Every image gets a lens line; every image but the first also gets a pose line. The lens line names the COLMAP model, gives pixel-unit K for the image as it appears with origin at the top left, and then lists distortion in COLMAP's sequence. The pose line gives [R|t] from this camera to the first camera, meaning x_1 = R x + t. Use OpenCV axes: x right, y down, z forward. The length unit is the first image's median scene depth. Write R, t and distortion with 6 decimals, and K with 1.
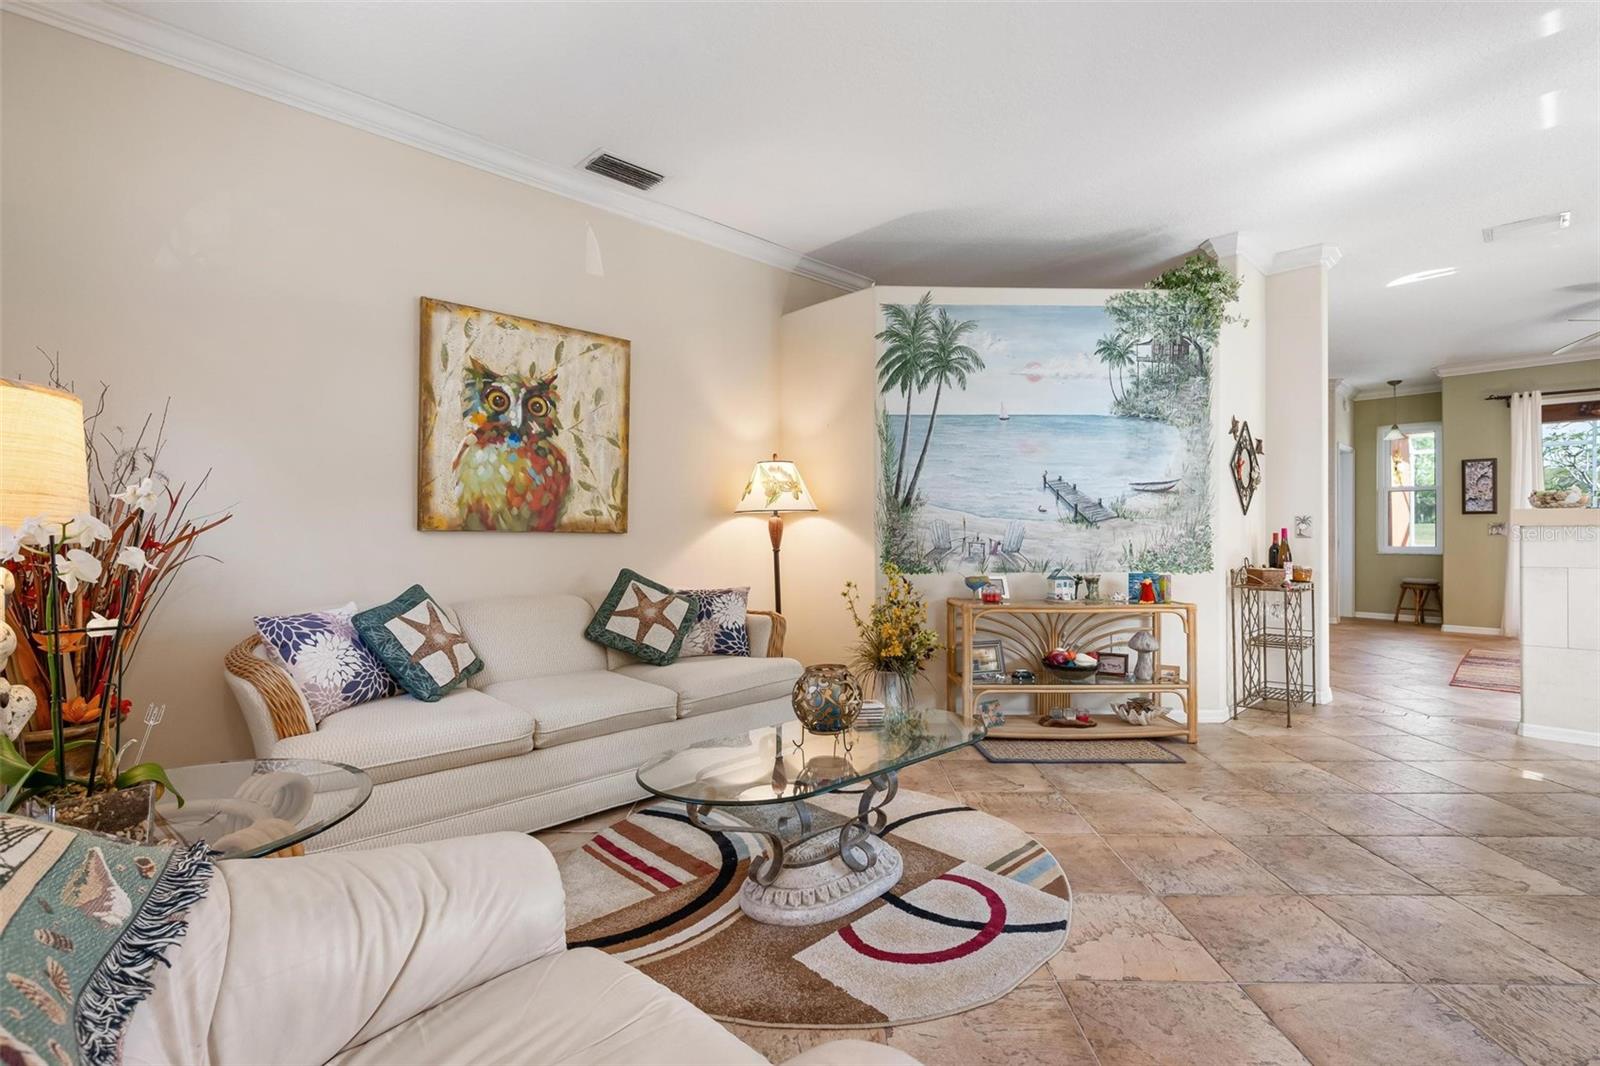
lens RADIAL K [[742.8, 0, 800.0], [0, 742.8, 533.0], [0, 0, 1]] dist [0.000119, 0.000445]
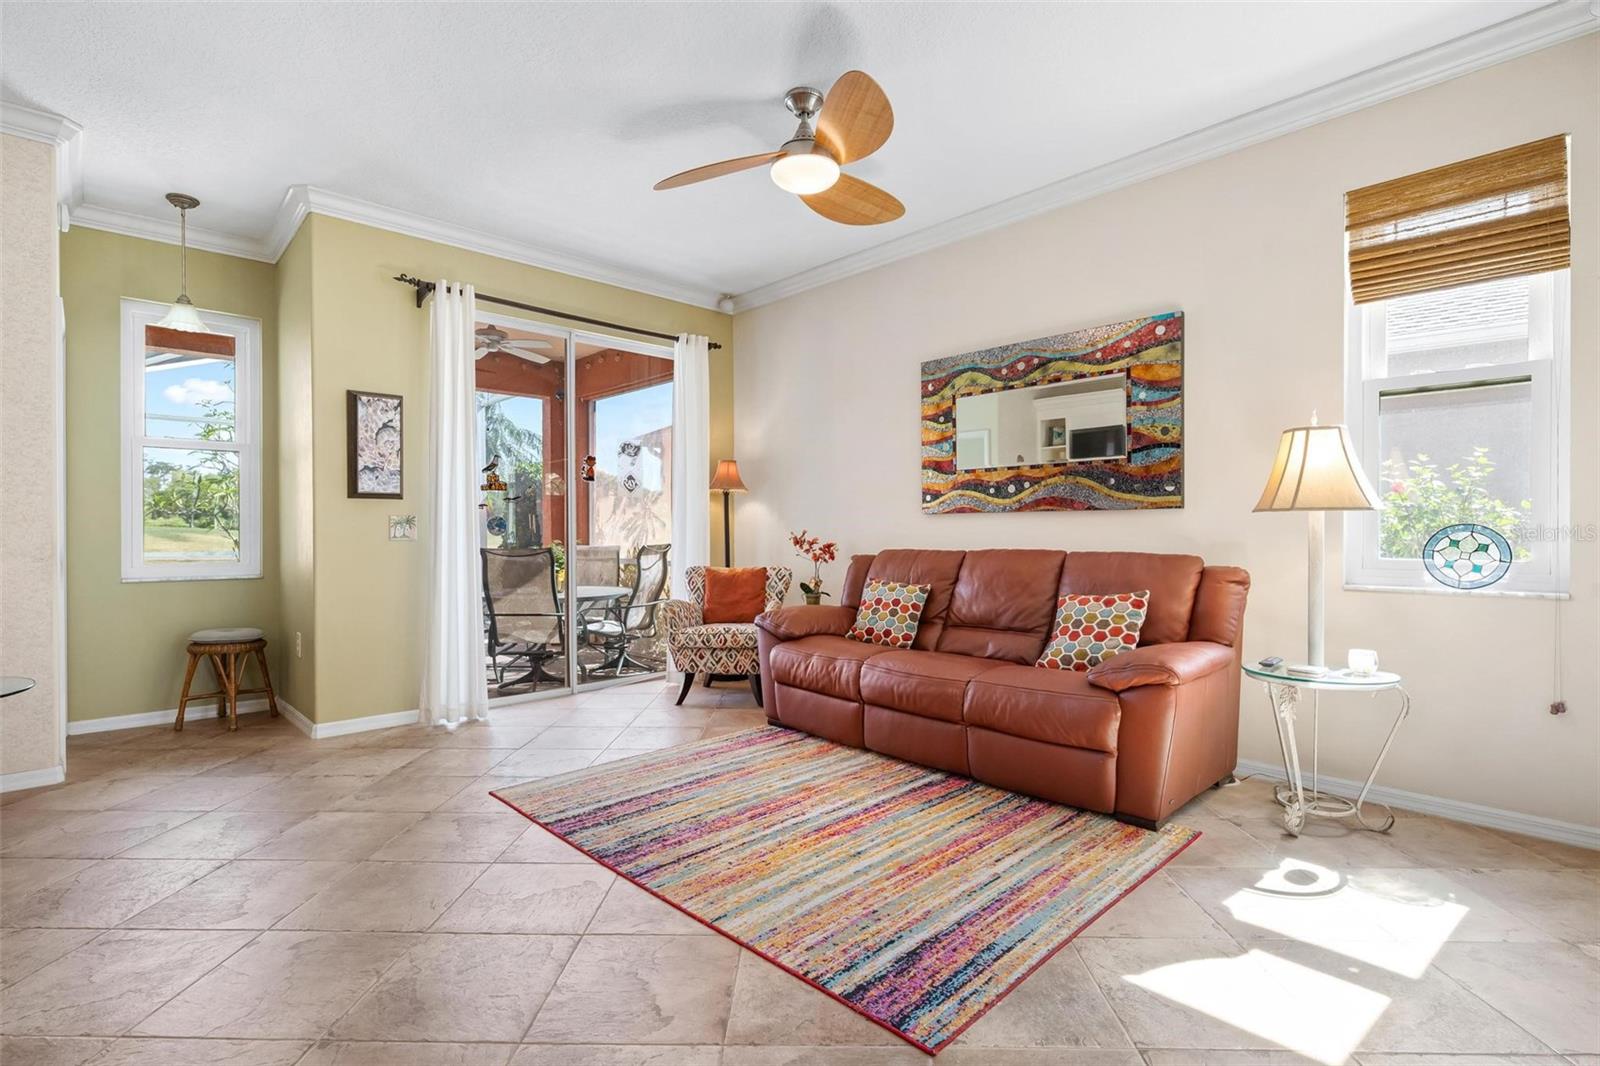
lens RADIAL K [[757.2, 0, 804.6], [0, 757.2, 534.5], [0, 0, 1]] dist [-0.001772, -0.000377]
pose [[0.001653, -0.003557, 0.999992, 0.837473], [0.001951, 0.999992, 0.003553, -0.003209], [-0.999997, 0.001945, 0.001660, 1.525309]]
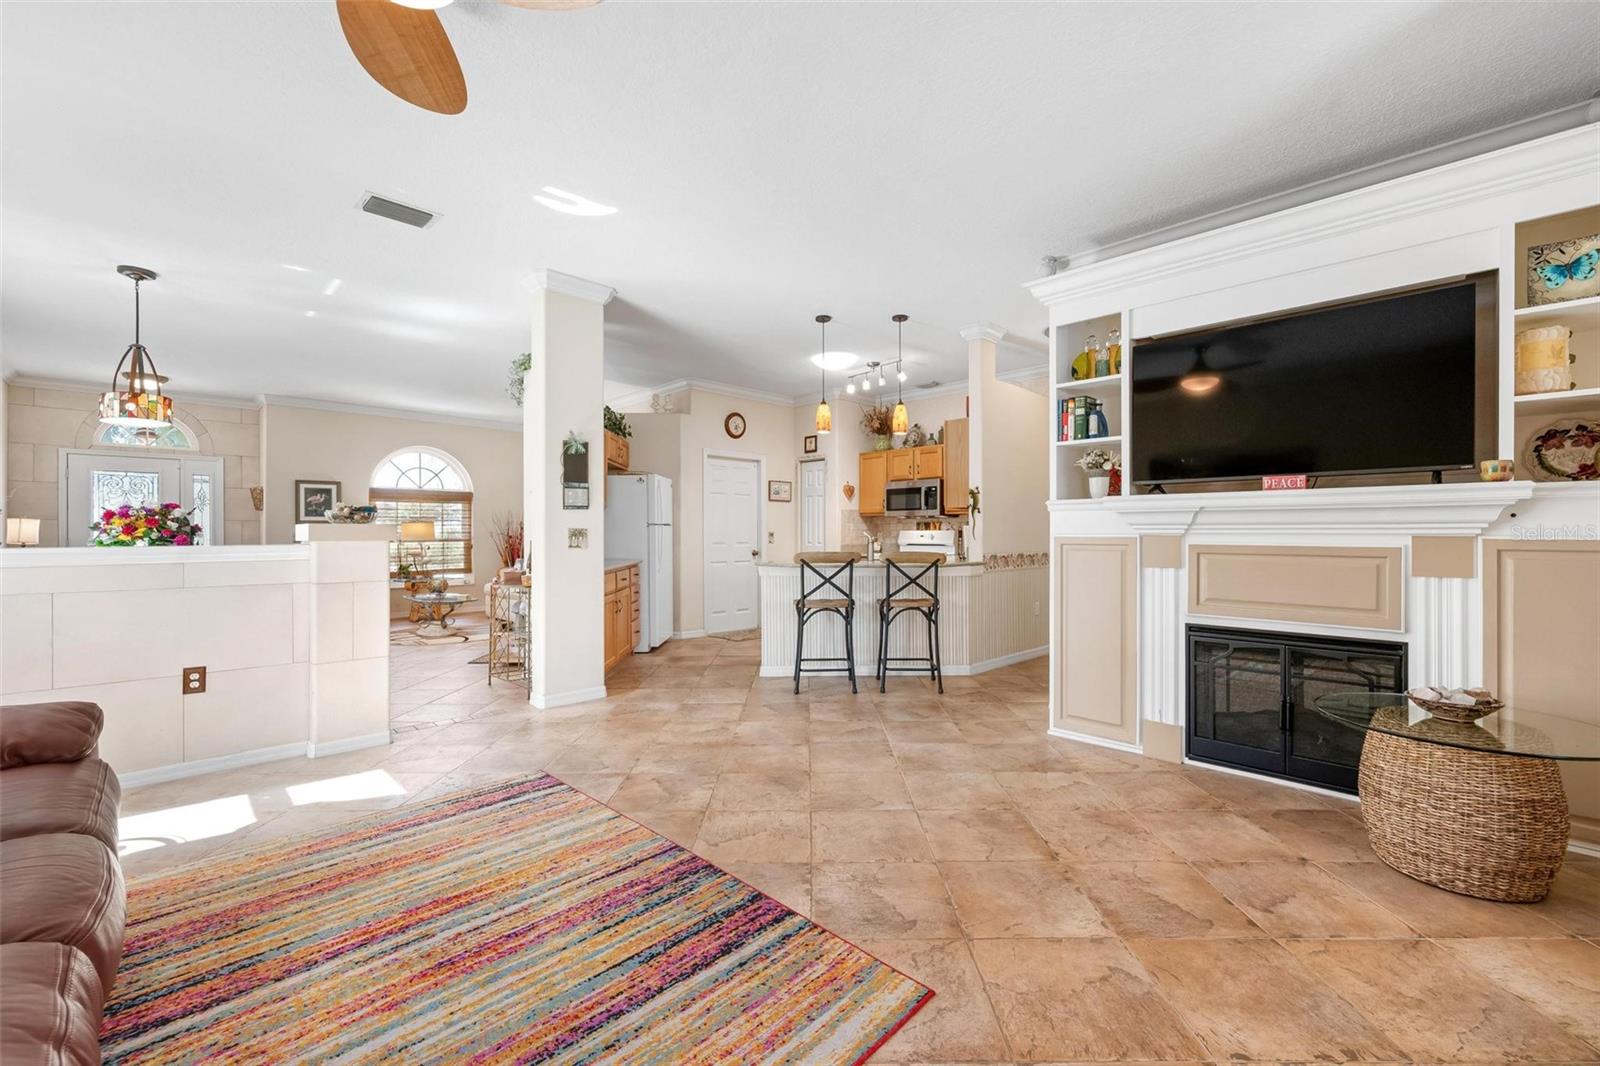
lens RADIAL K [[658.2, 0, 803.6], [0, 658.2, 534.3], [0, 0, 1]] dist [-0.001016, -0.000264]
pose [[0.012899, 0.001582, -0.999916, 2.159615], [0.002888, 0.999995, 0.001620, -0.021148], [0.999913, -0.002909, 0.012894, 1.795662]]
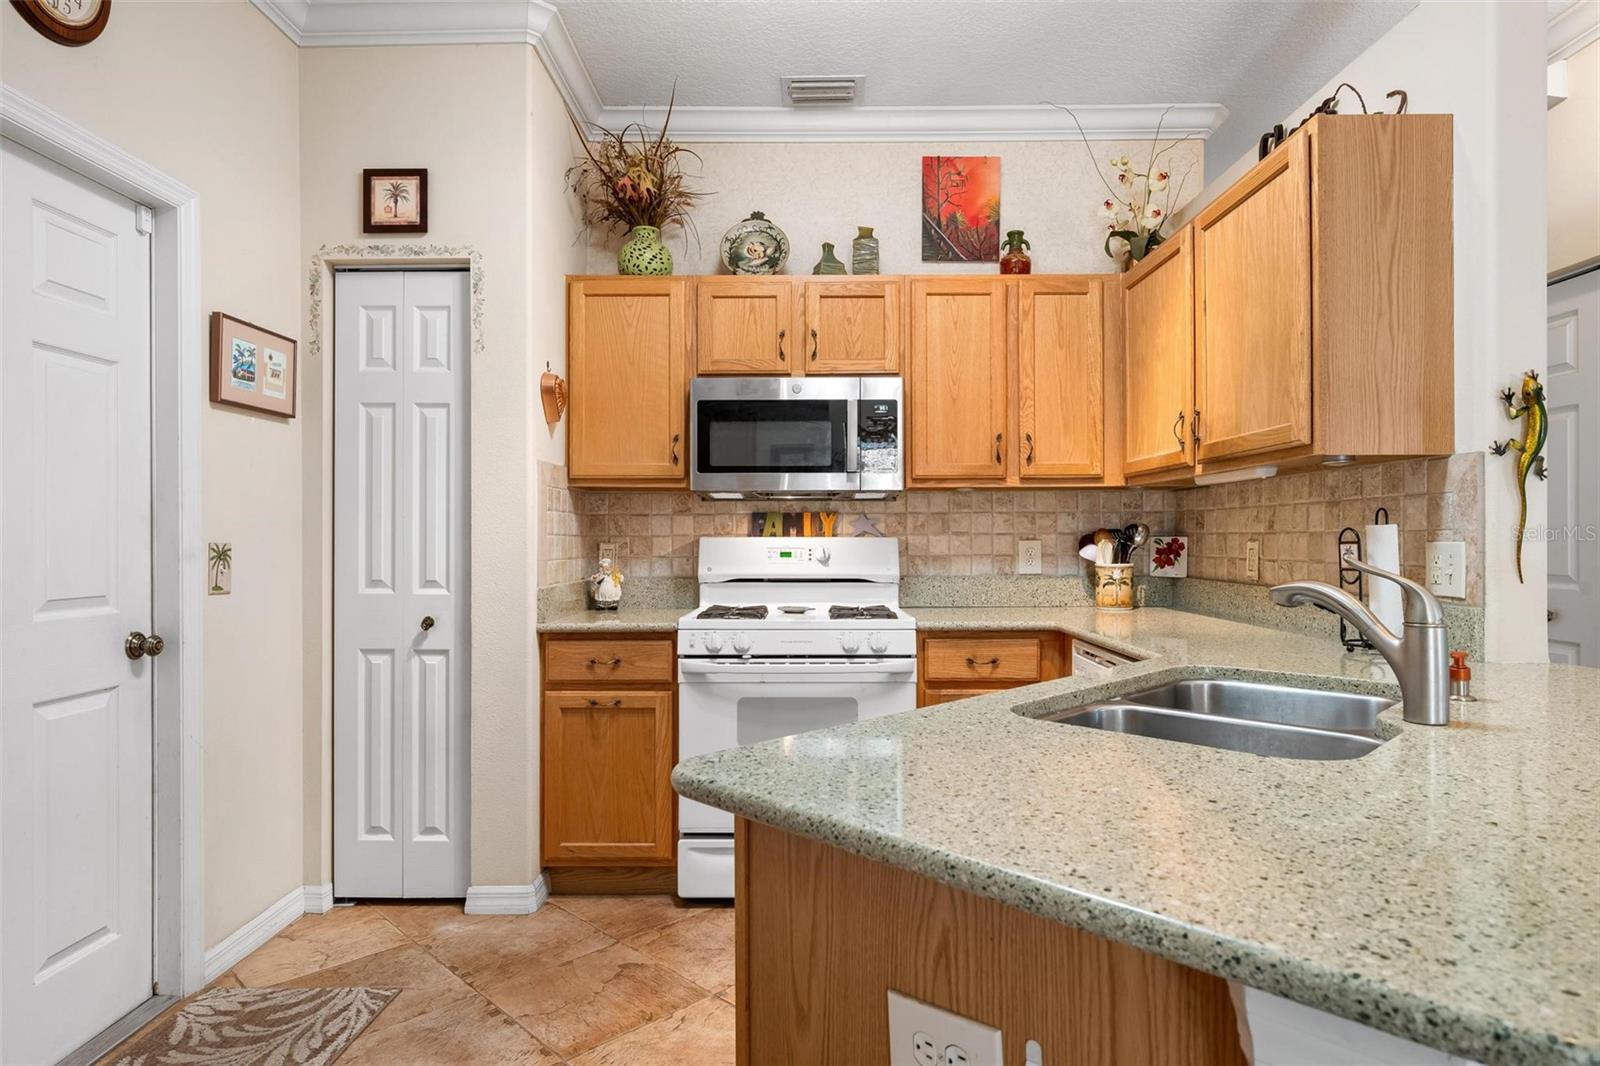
lens RADIAL K [[908.7, 0, 804.9], [0, 908.7, 532.4], [0, 0, 1]] dist [0.002456, 0.000478]
pose [[0.713610, -0.000516, -0.700543, 0.714573], [0.000839, 1.000000, 0.000118, -0.034001], [0.700543, -0.000671, 0.713610, 1.529212]]
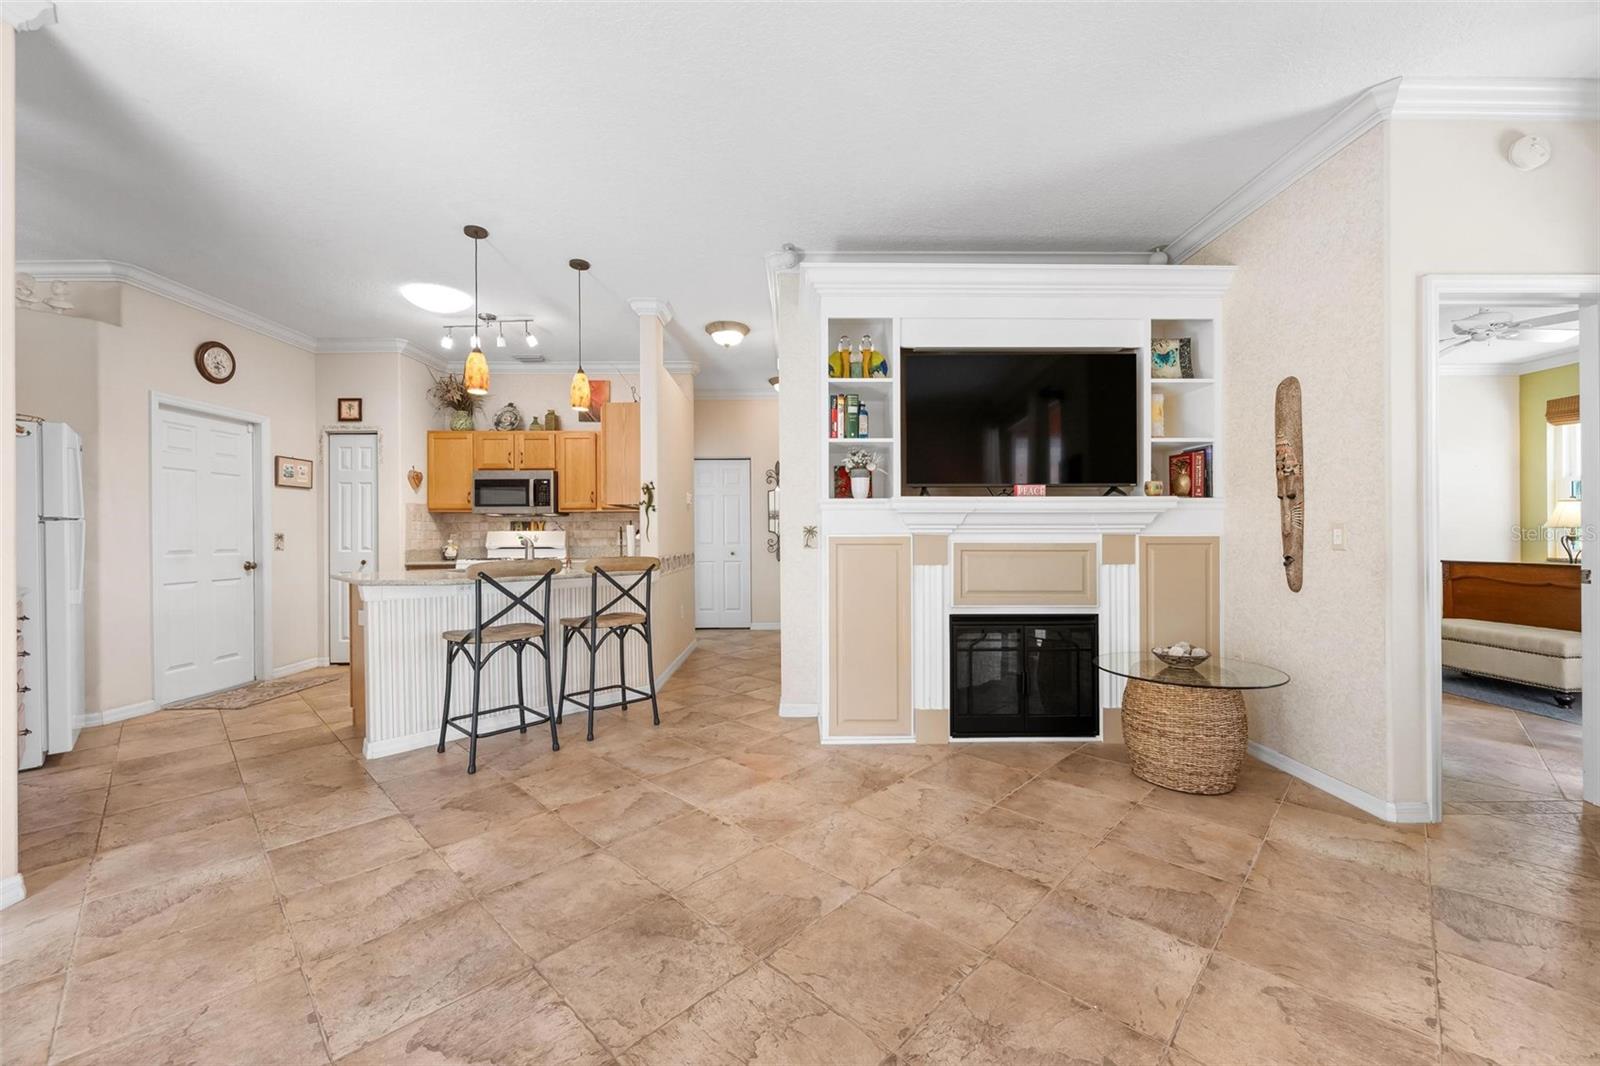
lens RADIAL K [[621.9, 0, 803.0], [0, 621.9, 533.7], [0, 0, 1]] dist [-0.000980, 0.000038]
pose [[0.729238, -0.002325, -0.684256, 1.745446], [0.005091, 0.999985, 0.002028, -0.021278], [0.684241, -0.004963, 0.729239, 1.496912]]
